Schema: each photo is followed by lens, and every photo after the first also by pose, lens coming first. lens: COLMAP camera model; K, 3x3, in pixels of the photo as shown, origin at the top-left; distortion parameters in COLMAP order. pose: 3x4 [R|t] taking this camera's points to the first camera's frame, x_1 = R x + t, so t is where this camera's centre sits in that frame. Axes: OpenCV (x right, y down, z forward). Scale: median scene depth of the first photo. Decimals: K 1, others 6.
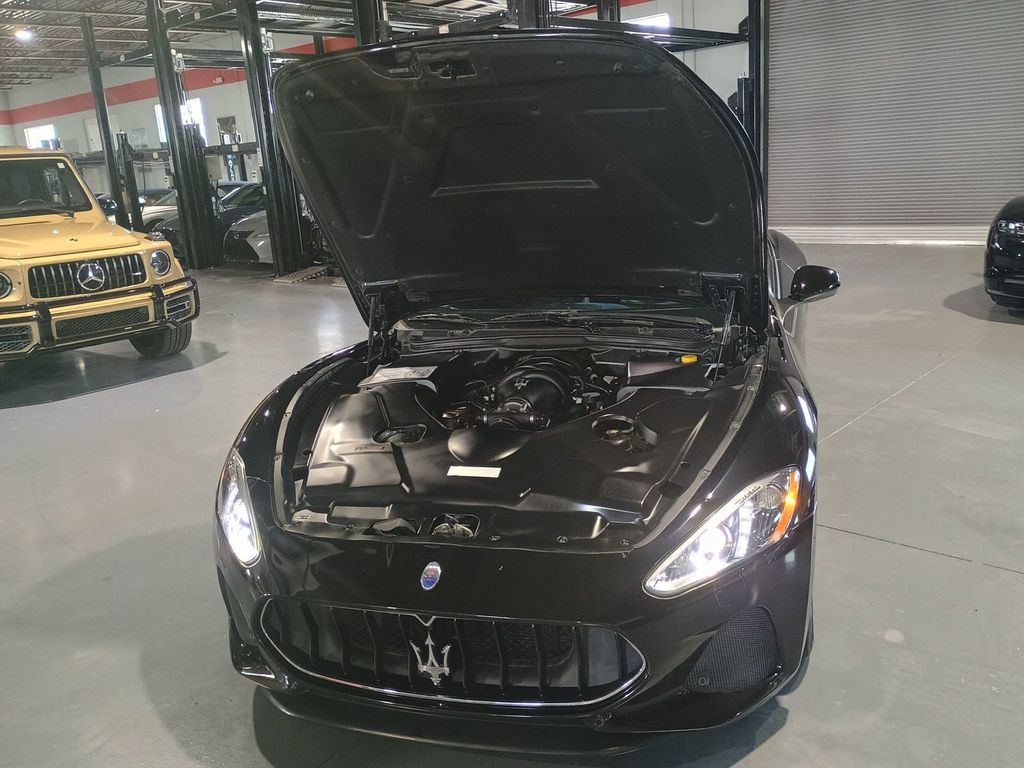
lens RADIAL K [[882.3, 0, 530.4], [0, 882.3, 385.4], [0, 0, 1]] dist [0.019687, -0.026087]
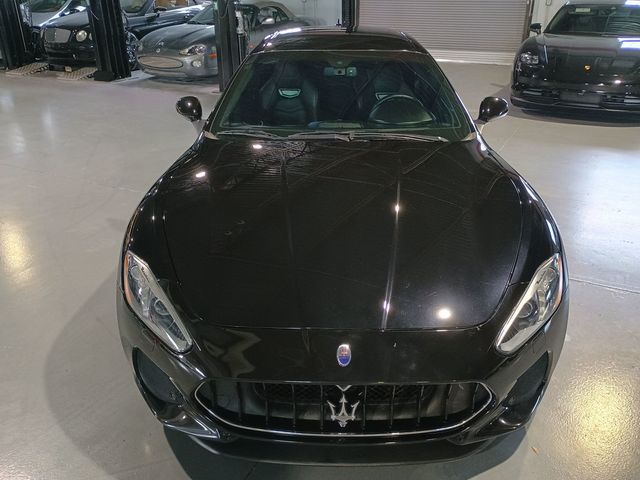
lens RADIAL K [[547.2, 0, 322.9], [0, 547.2, 236.1], [0, 0, 1]] dist [0.031457, -0.032277]
pose [[0.963039, -0.053195, 0.264056, -0.117039], [0.006041, 0.984325, 0.176263, -0.036655], [-0.269293, -0.168153, 0.948265, 0.080089]]
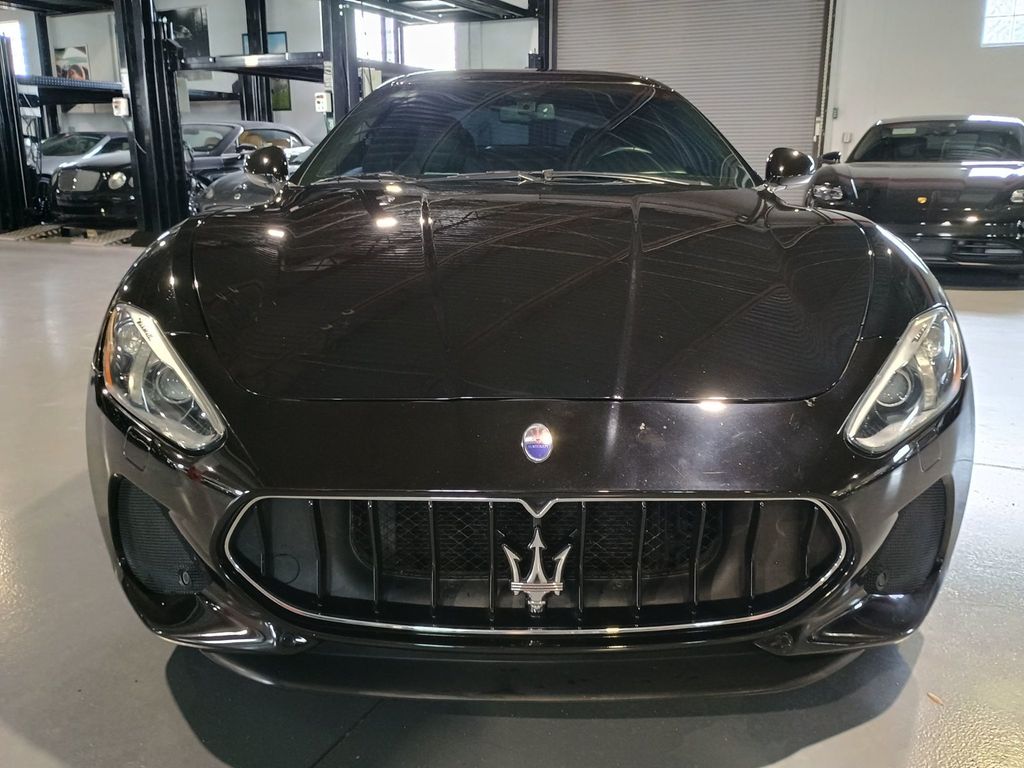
lens RADIAL K [[875.5, 0, 519.4], [0, 875.5, 386.6], [0, 0, 1]] dist [0.031457, -0.032277]
pose [[0.957130, -0.002575, 0.289647, -0.102883], [0.005928, 0.999925, -0.010700, 0.059671], [-0.289597, 0.011958, 0.957074, 0.126616]]
